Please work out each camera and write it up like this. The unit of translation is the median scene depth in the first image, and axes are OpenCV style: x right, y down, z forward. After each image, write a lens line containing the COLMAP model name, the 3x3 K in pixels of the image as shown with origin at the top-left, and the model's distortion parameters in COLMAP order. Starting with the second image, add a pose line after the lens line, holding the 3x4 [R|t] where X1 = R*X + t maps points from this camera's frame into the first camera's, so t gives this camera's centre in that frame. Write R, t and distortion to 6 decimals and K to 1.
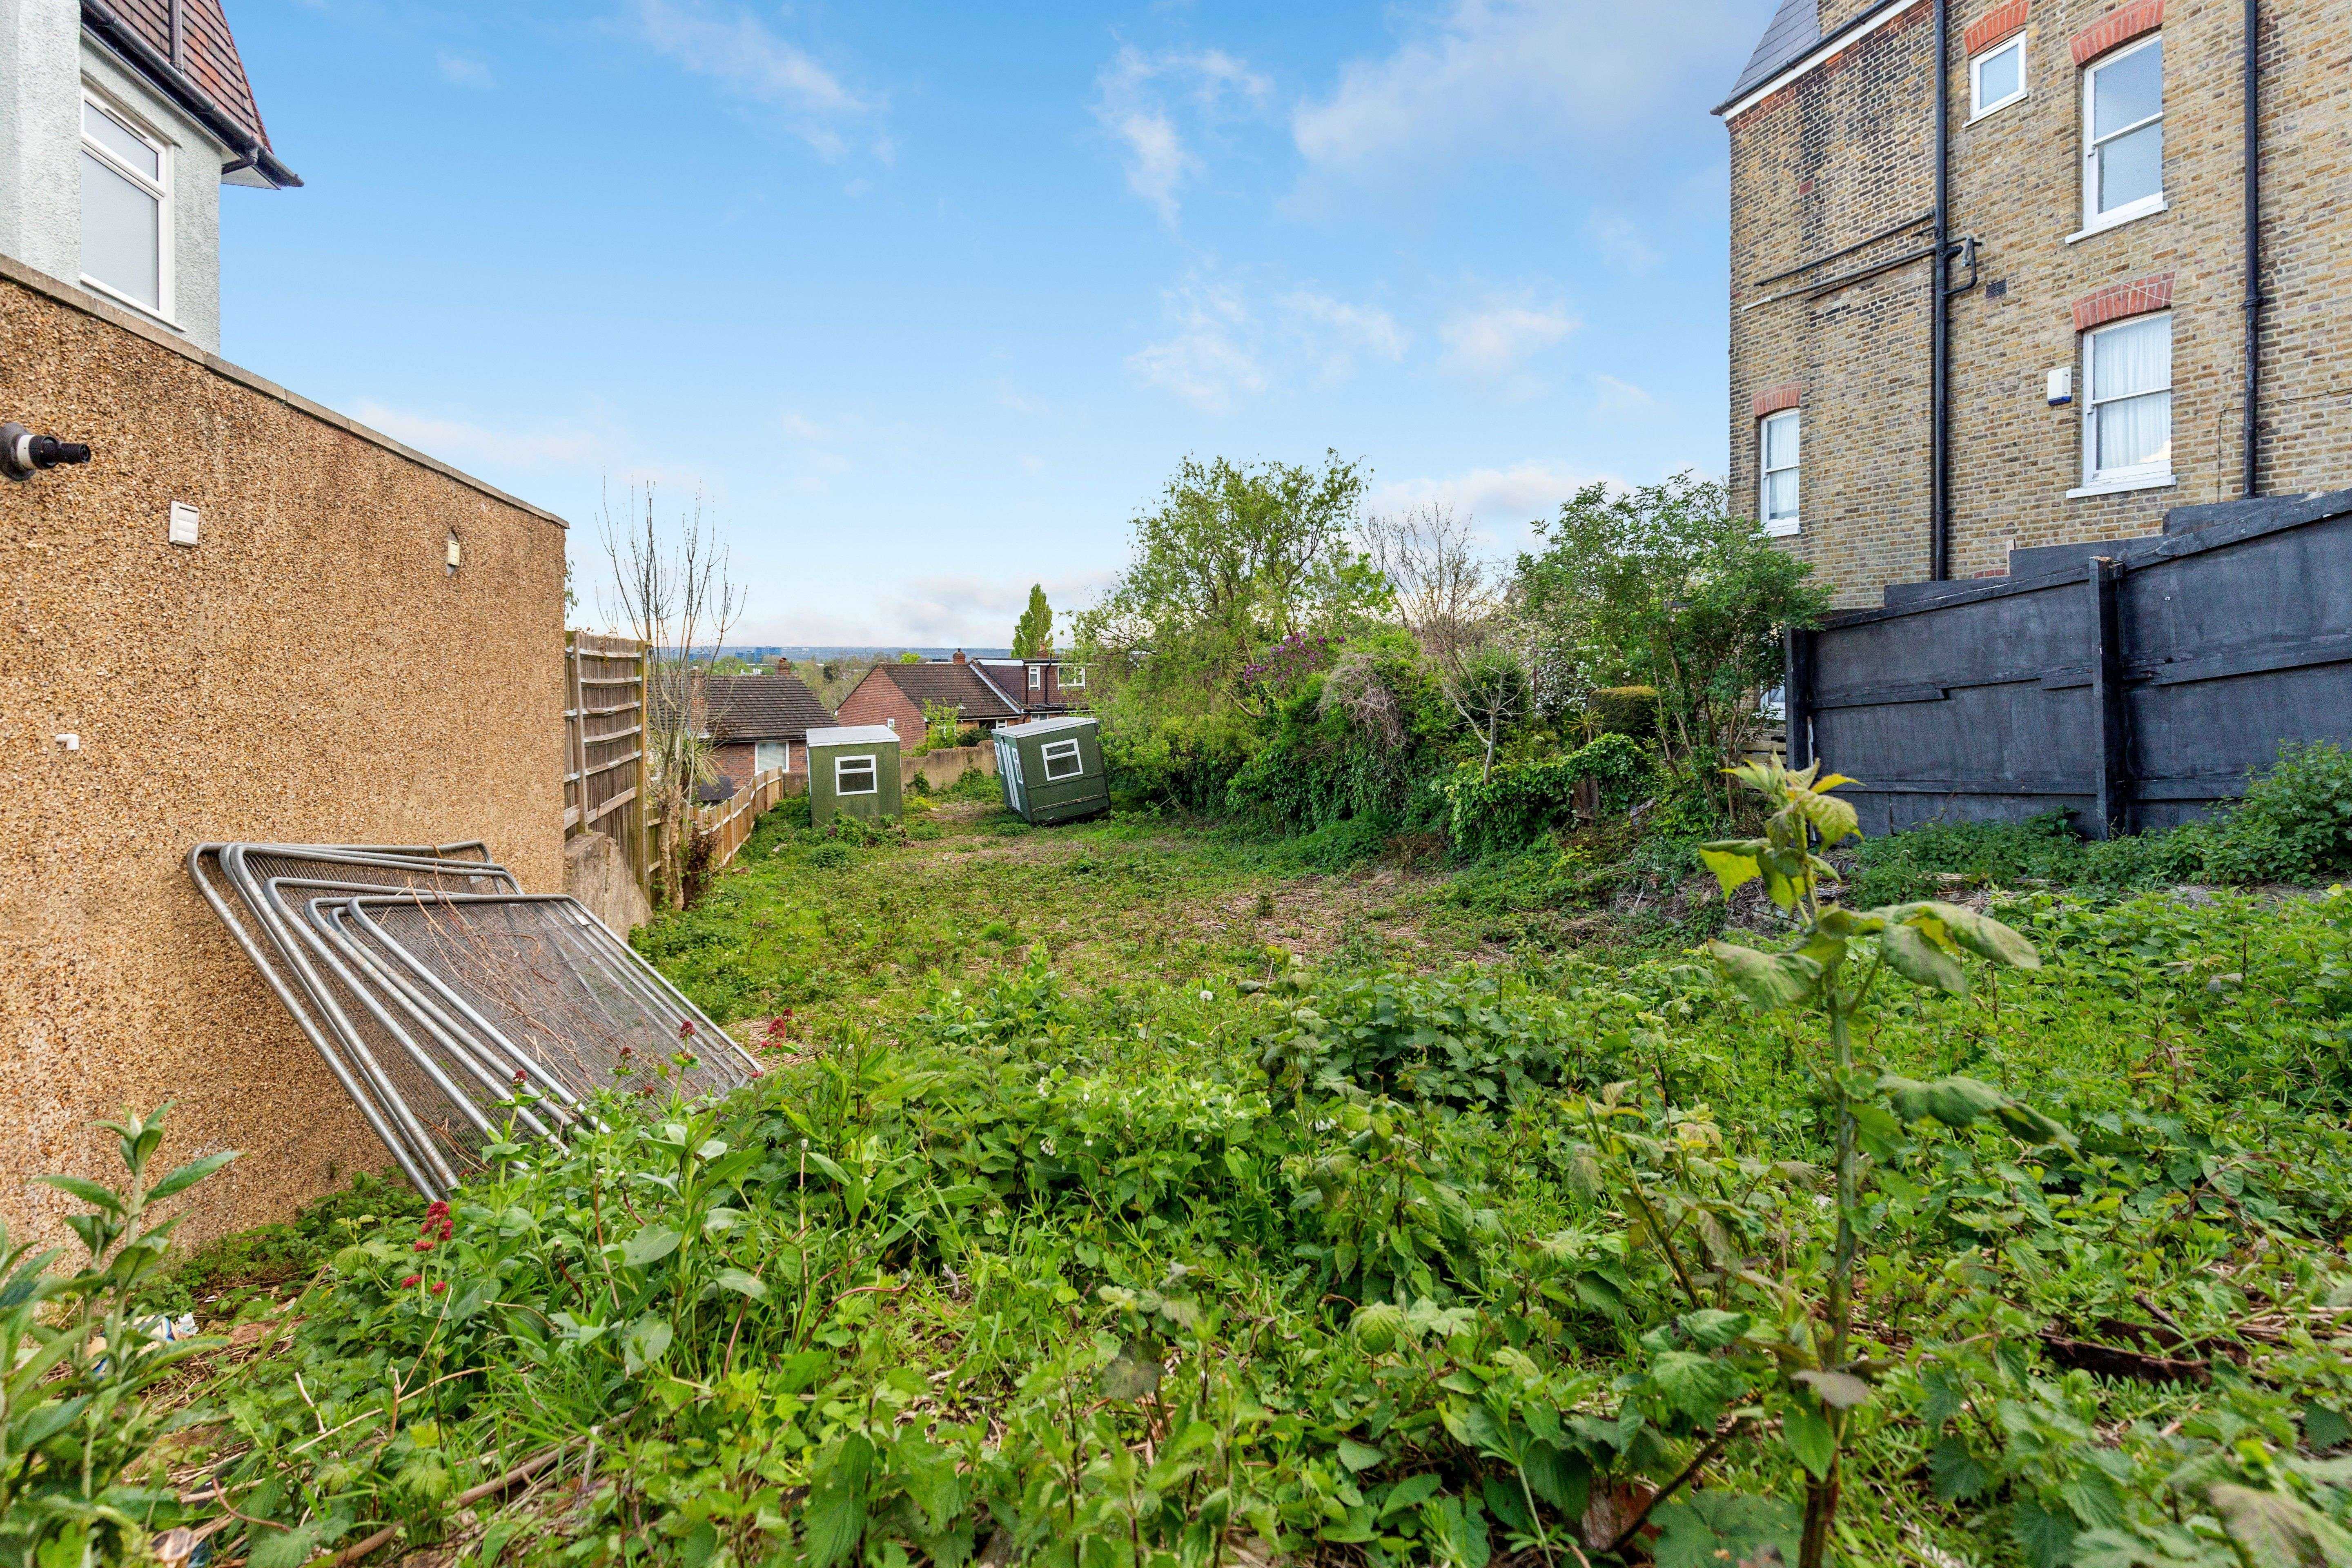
lens RADIAL K [[1089.6, 0, 1181.1], [0, 1089.6, 661.5], [0, 0, 1]] dist [0.007695, 0.000080]
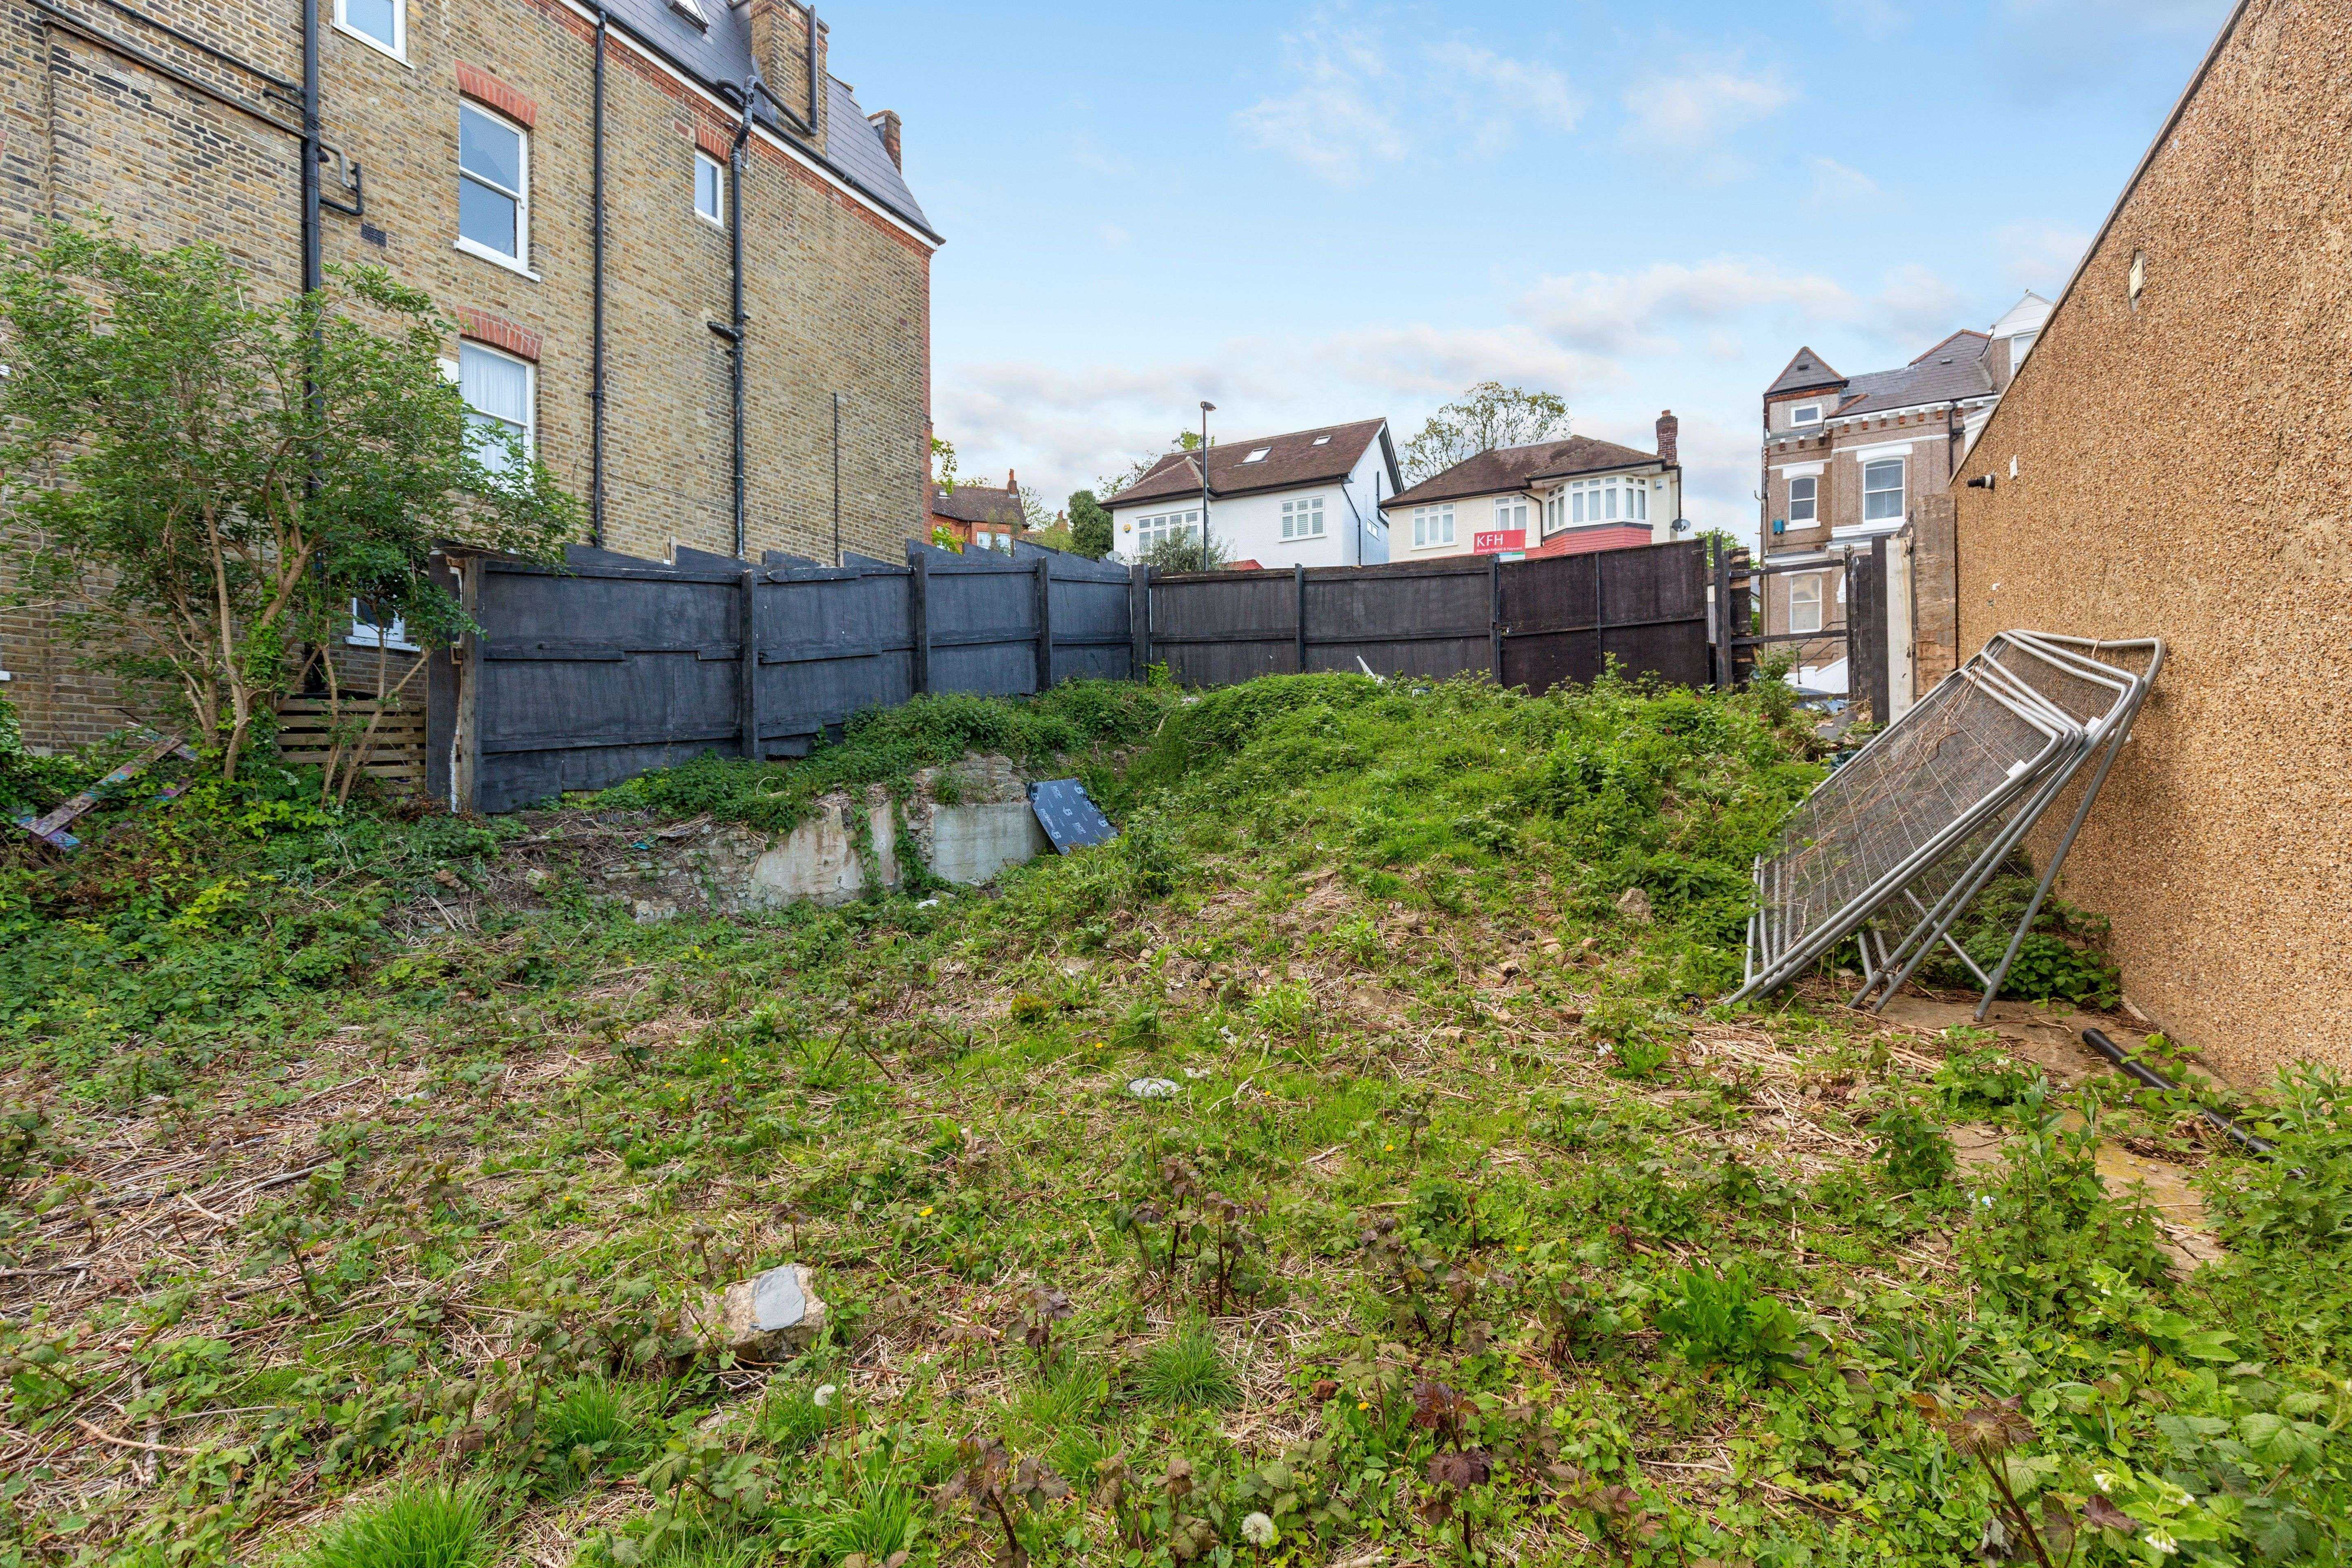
lens RADIAL K [[1089.6, 0, 1175.2], [0, 1089.6, 801.0], [0, 0, 1]] dist [0.007695, 0.000080]
pose [[-0.721276, 0.007507, 0.692607, -0.391717], [0.011697, 0.999931, 0.001343, 0.149325], [-0.692549, 0.009070, -0.721314, 1.159522]]
